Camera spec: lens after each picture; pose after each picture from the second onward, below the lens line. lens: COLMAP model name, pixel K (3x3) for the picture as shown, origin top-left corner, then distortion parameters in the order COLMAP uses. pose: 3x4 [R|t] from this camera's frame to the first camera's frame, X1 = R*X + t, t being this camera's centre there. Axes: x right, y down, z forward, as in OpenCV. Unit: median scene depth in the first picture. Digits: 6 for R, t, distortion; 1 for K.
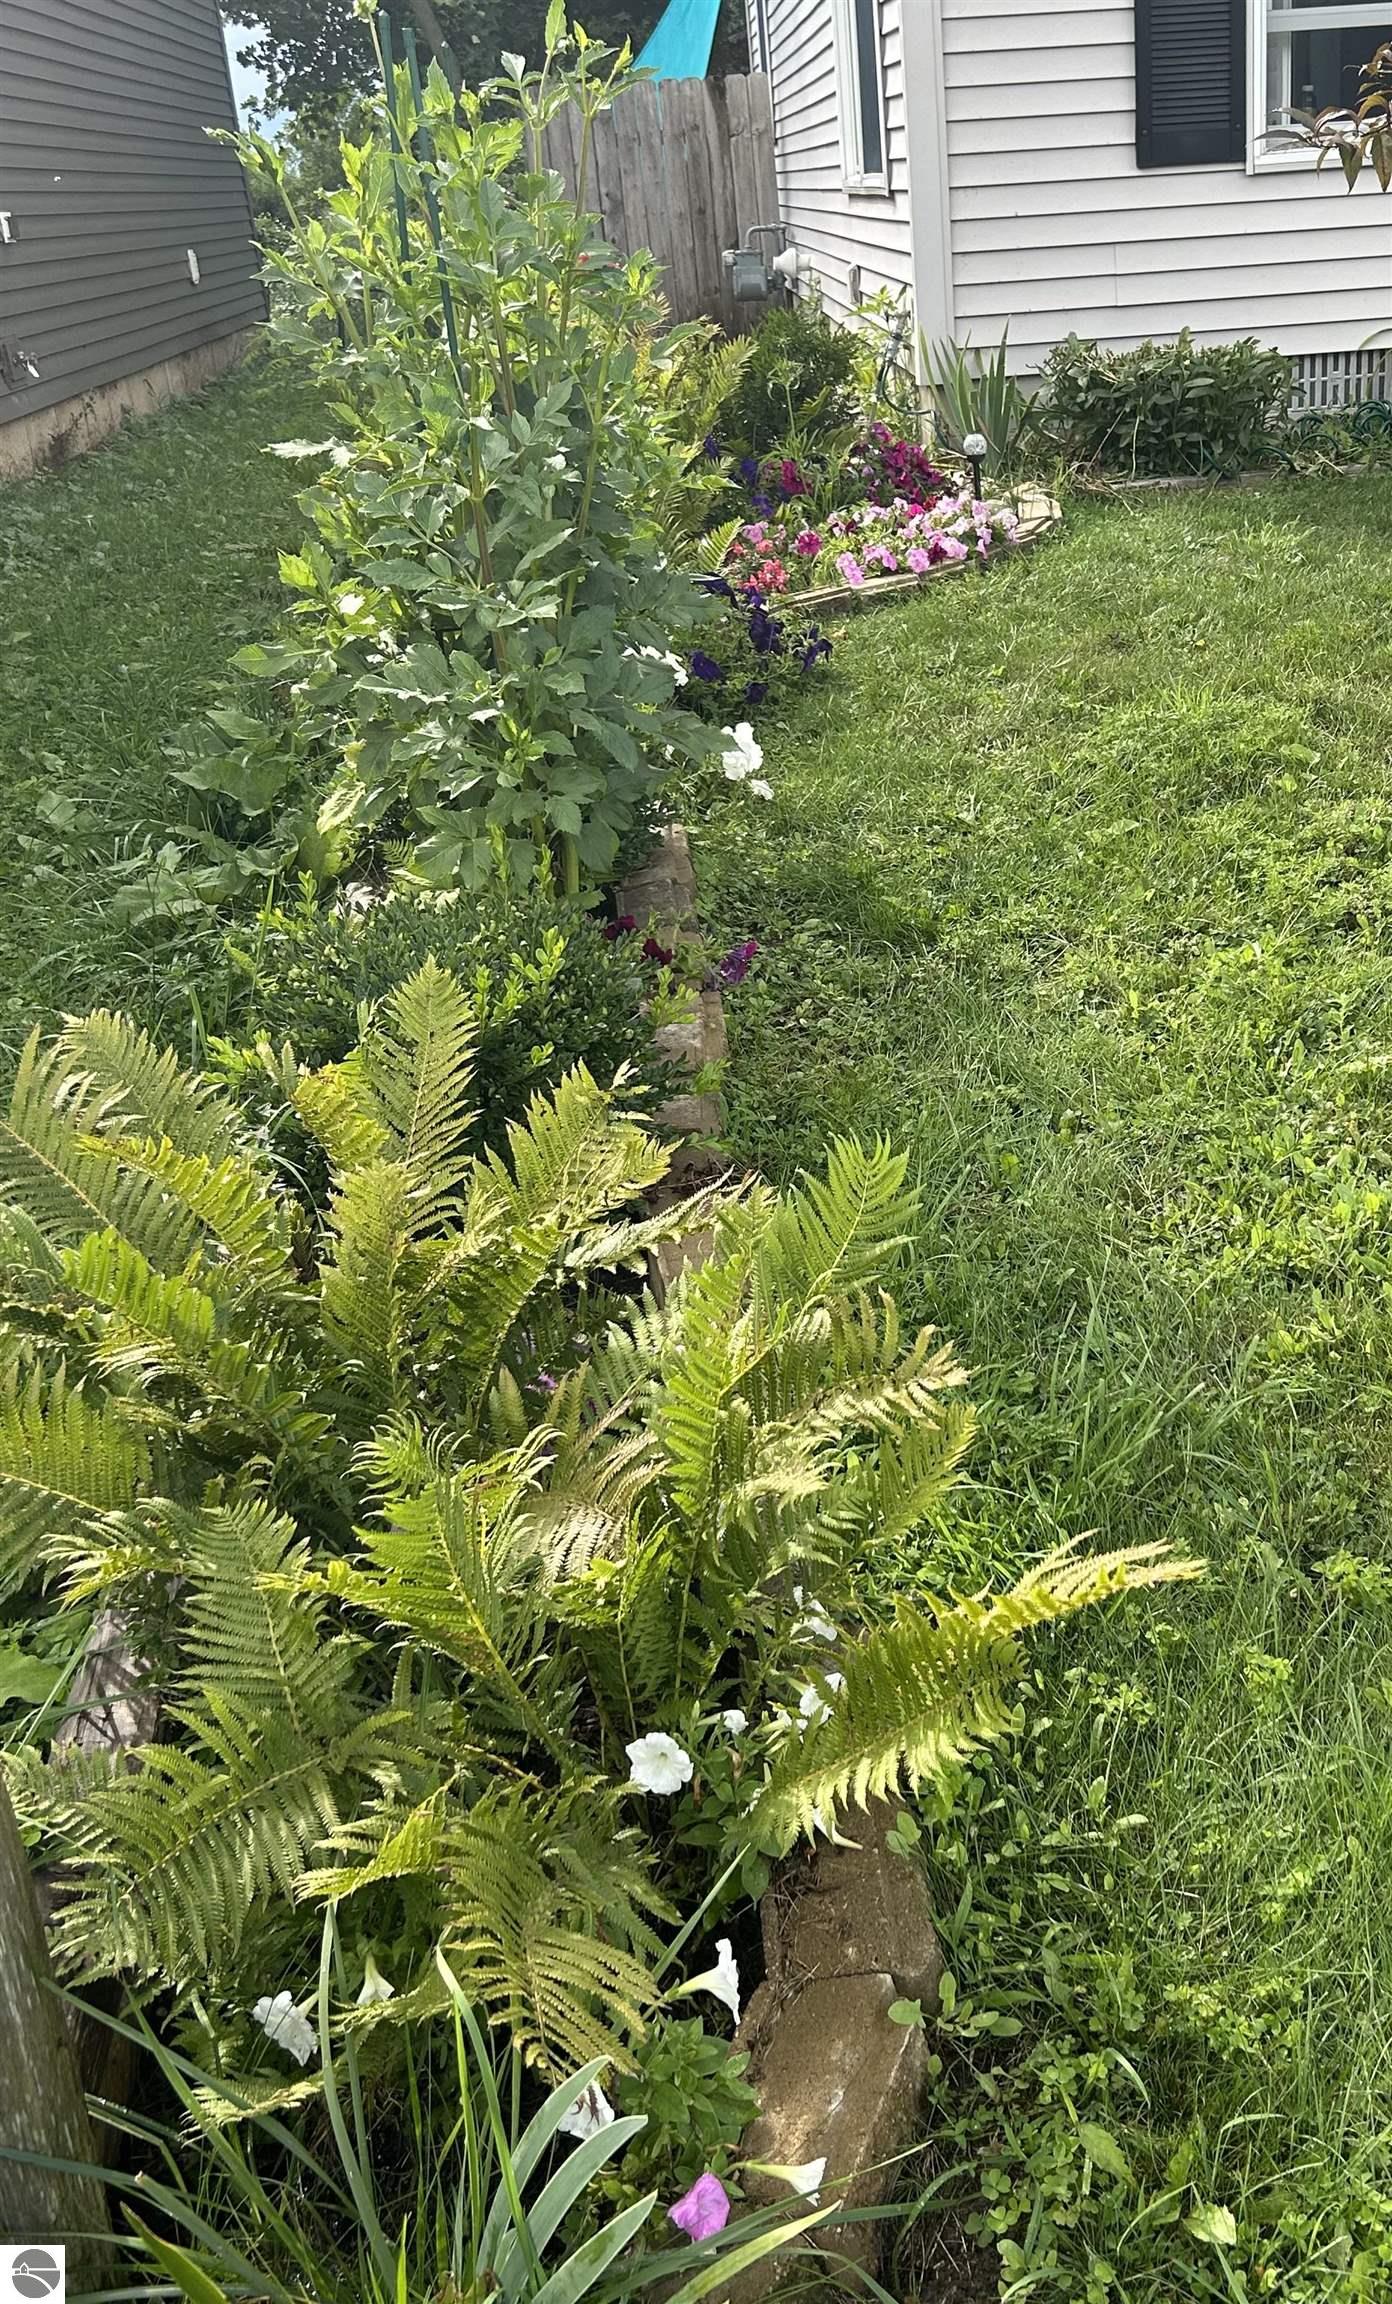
lens RADIAL K [[2287.3, 0, 899.0], [0, 2287.3, 1107.3], [0, 0, 1]] dist [0.008819, 0.000000]
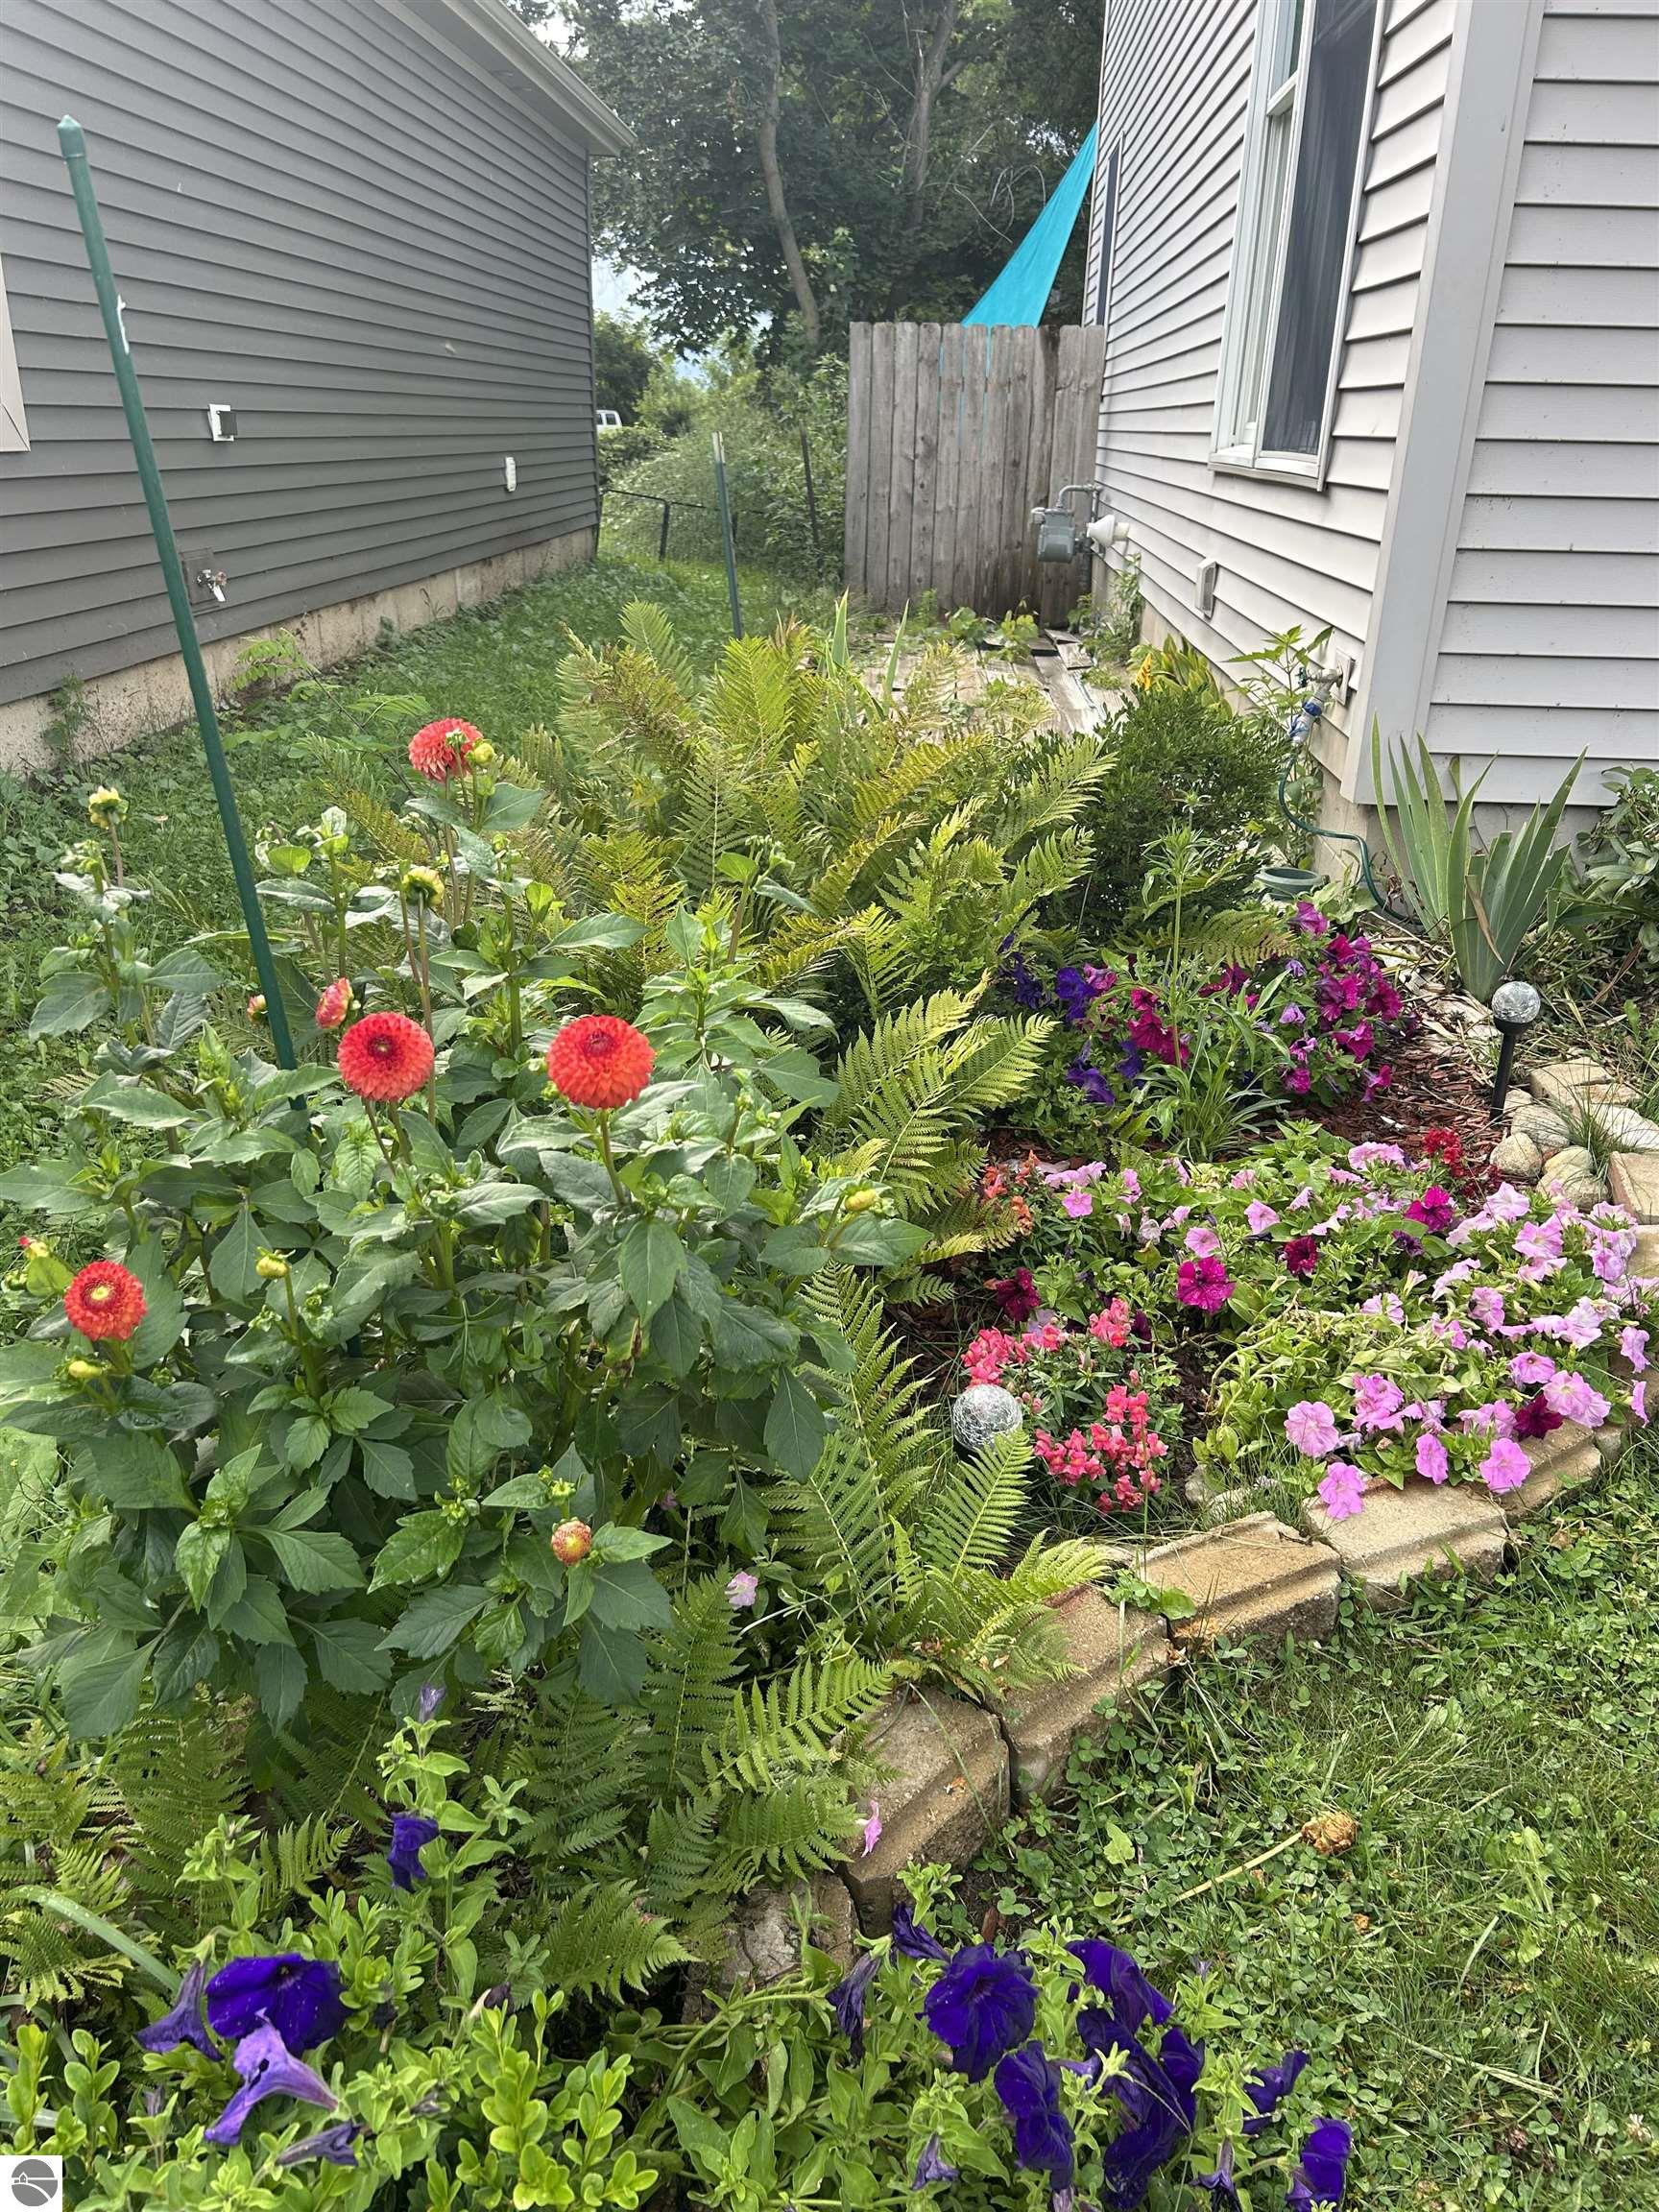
lens RADIAL K [[1688.4, 0, 812.6], [0, 1688.4, 1152.1], [0, 0, 1]] dist [0.046996, -0.056326]
pose [[0.980026, 0.145517, -0.135547, -0.056875], [-0.142759, 0.989306, 0.029899, -0.206876], [0.138448, -0.009951, 0.990320, 0.501337]]
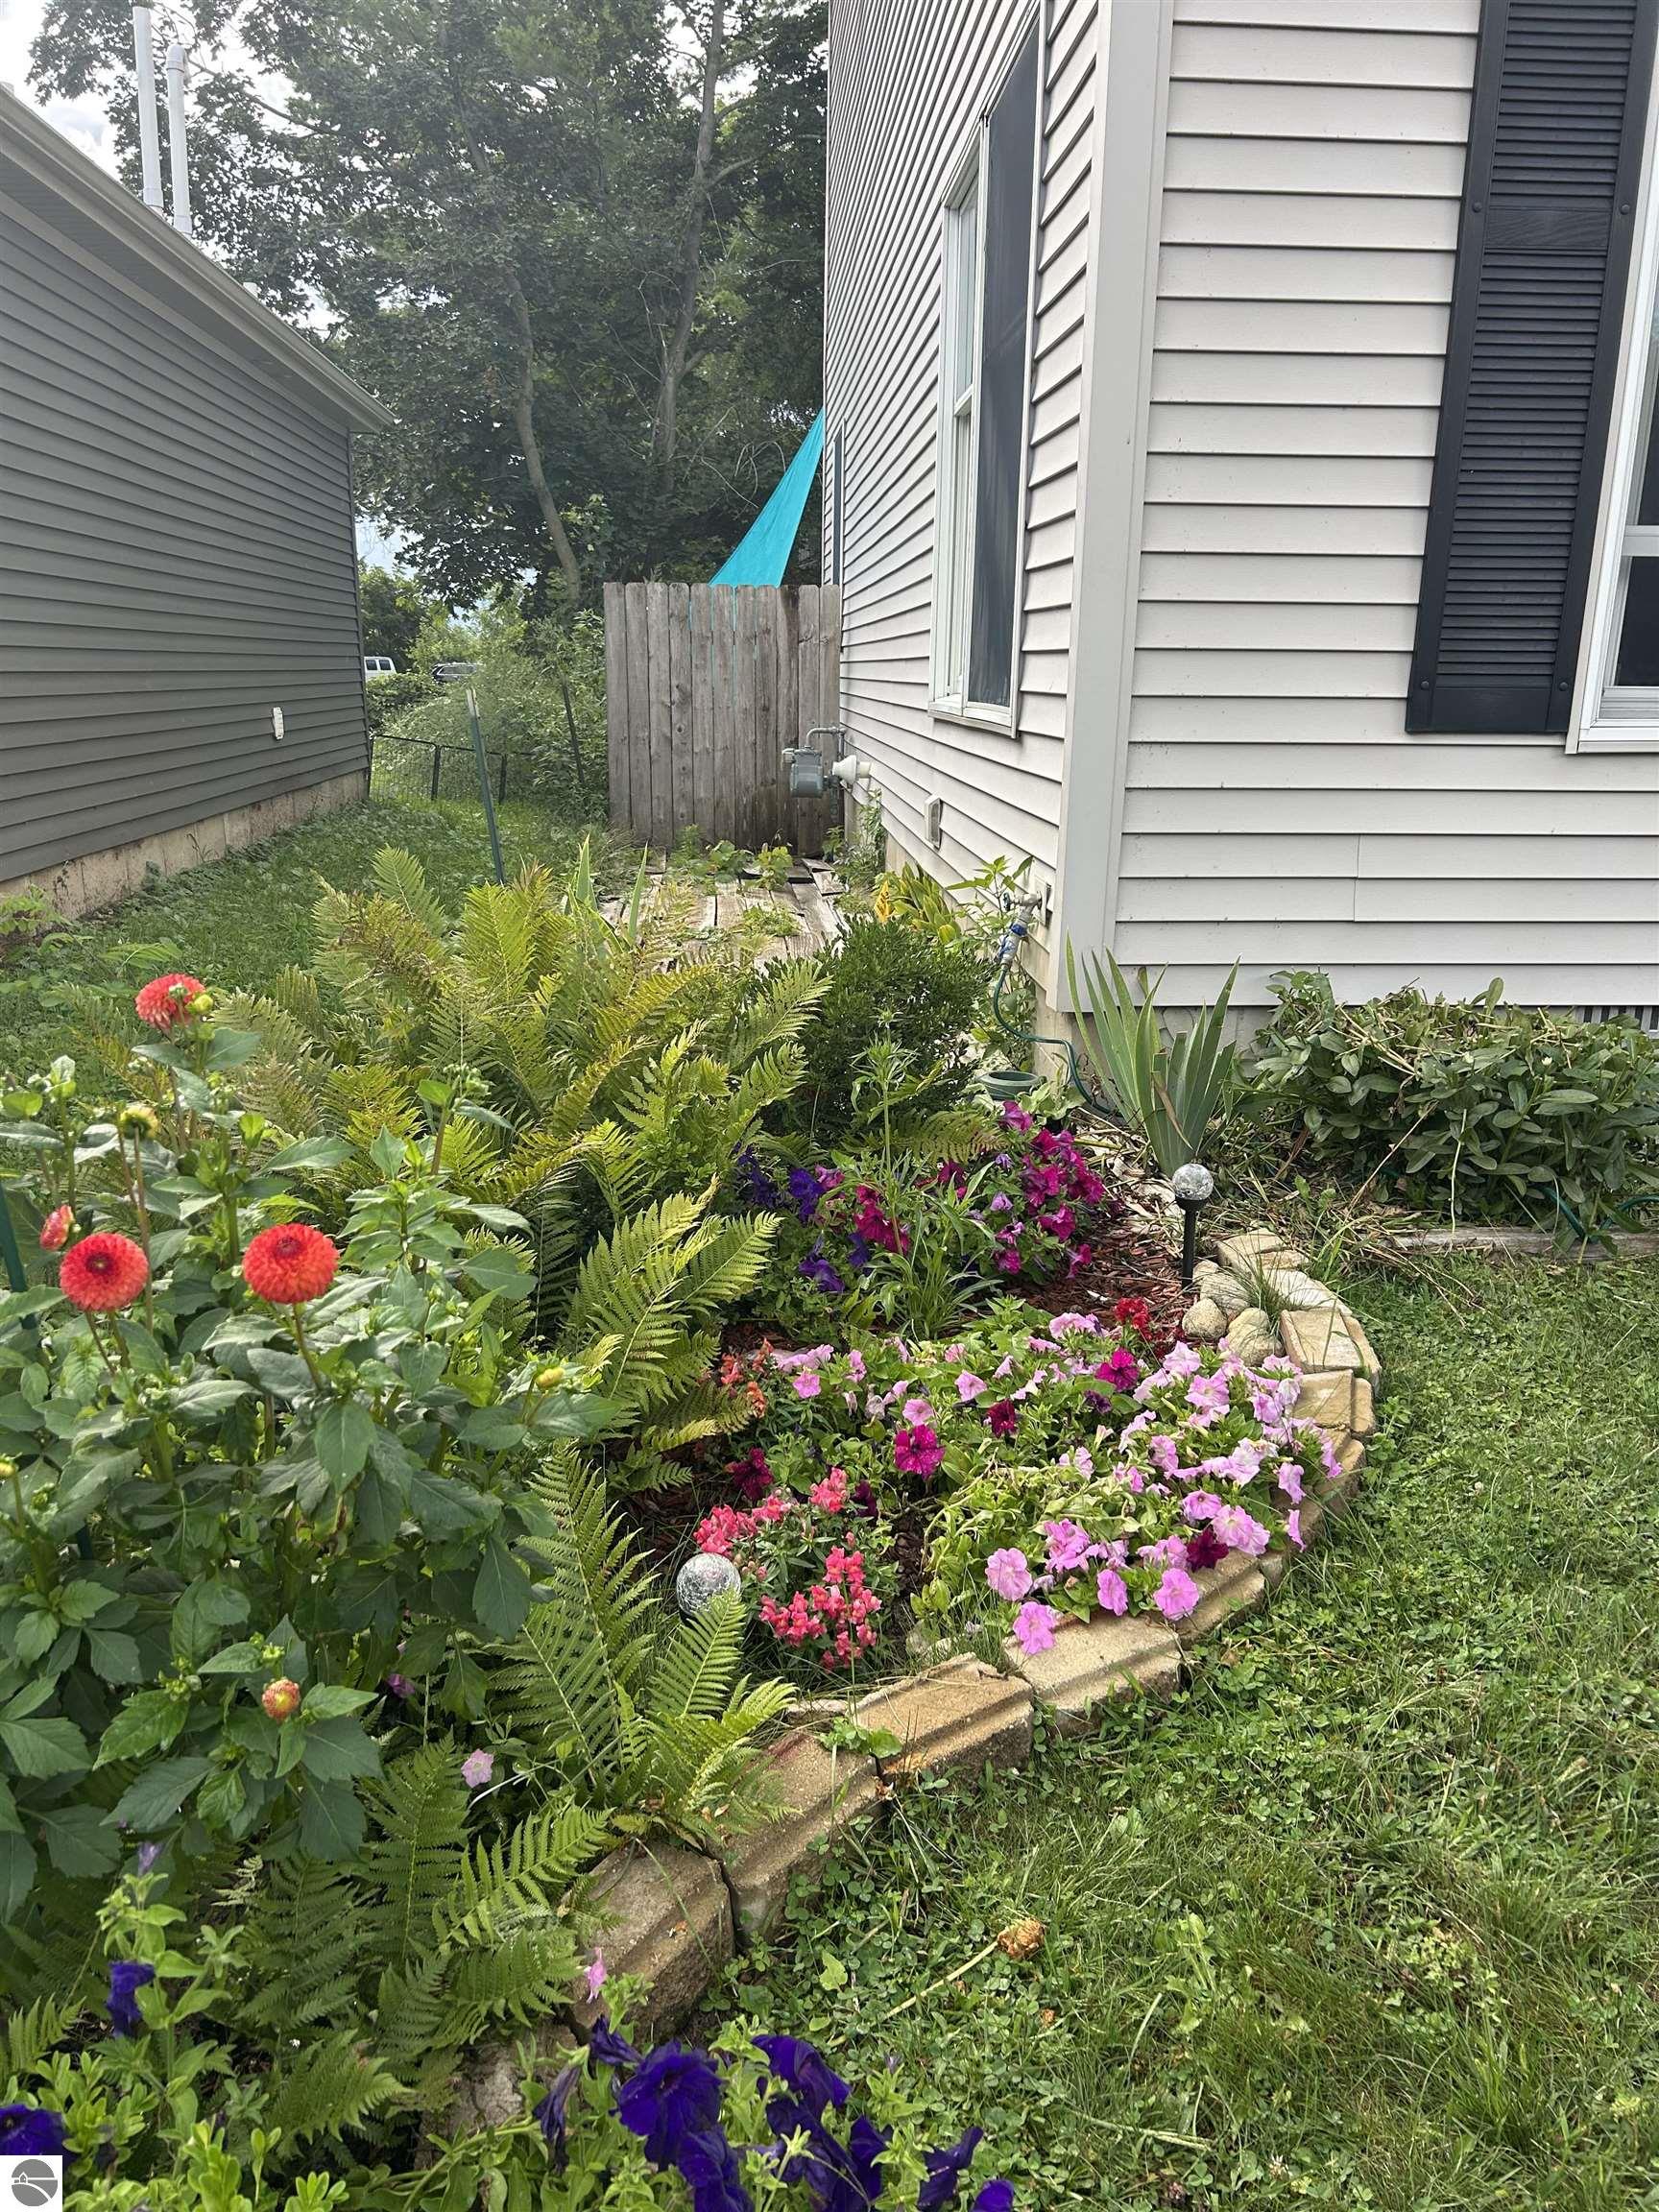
lens RADIAL K [[1688.4, 0, 812.9], [0, 1688.4, 1140.7], [0, 0, 1]] dist [0.046996, -0.056326]
pose [[0.996137, 0.081135, -0.033581, -0.042650], [-0.084470, 0.989878, -0.114049, -0.205279], [0.023988, 0.116445, 0.992907, 0.479617]]
